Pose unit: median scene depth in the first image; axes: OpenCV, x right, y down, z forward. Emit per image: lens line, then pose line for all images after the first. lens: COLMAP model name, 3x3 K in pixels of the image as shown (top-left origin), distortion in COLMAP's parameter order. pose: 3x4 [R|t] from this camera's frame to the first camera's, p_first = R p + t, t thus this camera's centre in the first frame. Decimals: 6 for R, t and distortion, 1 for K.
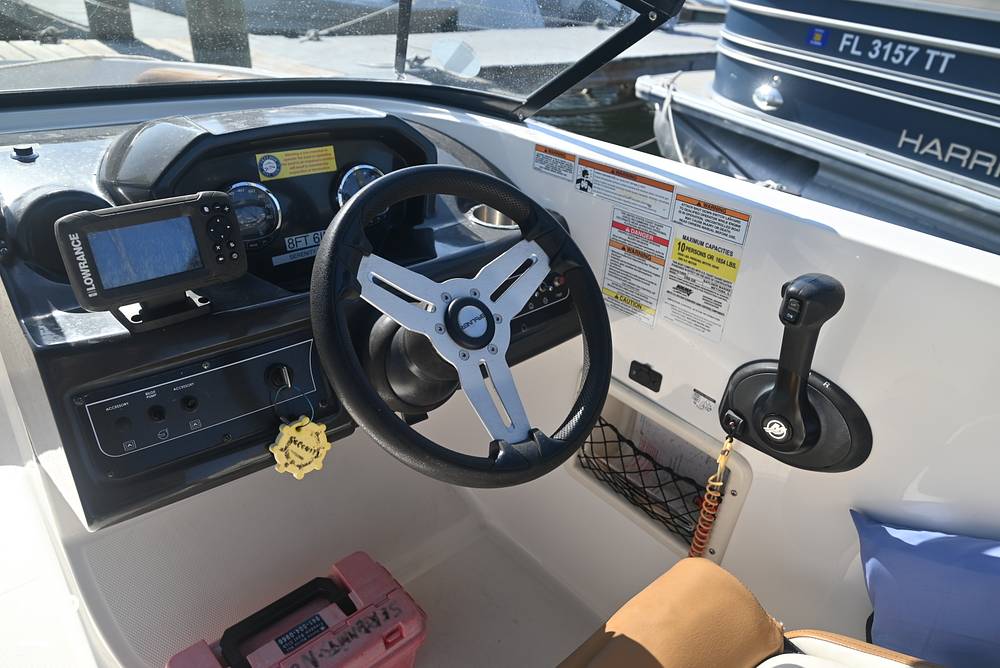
lens RADIAL K [[678.6, 0, 506.8], [0, 678.6, 330.6], [0, 0, 1]] dist [0.004267, 0.003092]
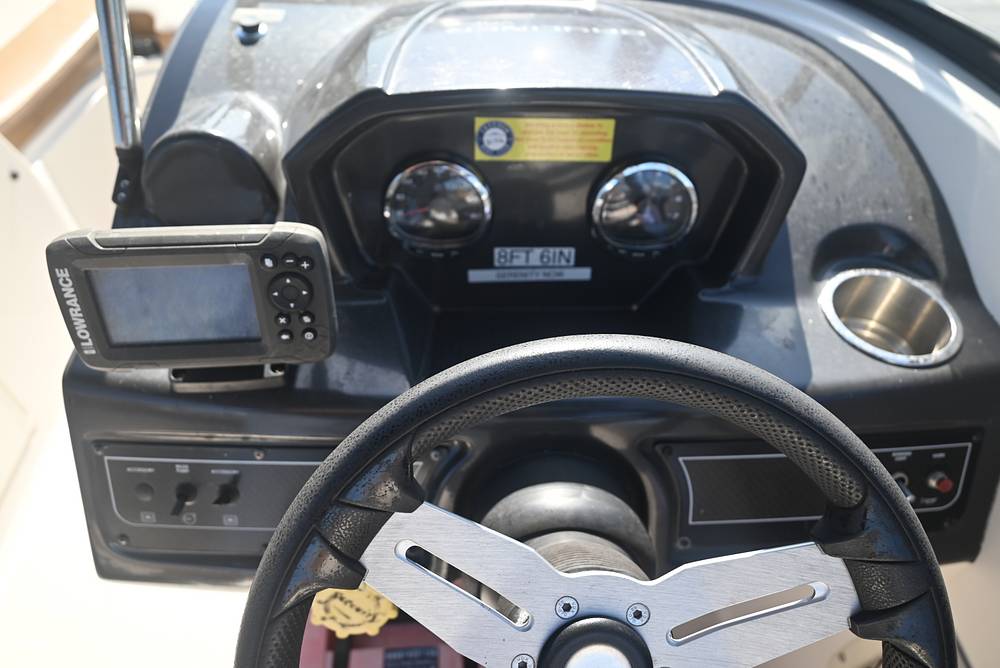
lens RADIAL K [[678.6, 0, 506.8], [0, 678.6, 330.6], [0, 0, 1]] dist [0.004267, 0.003092]
pose [[0.775386, 0.430022, -0.462448, 0.014895], [-0.285016, 0.891796, 0.351377, -0.347774], [0.563509, -0.140648, 0.814049, 0.556174]]
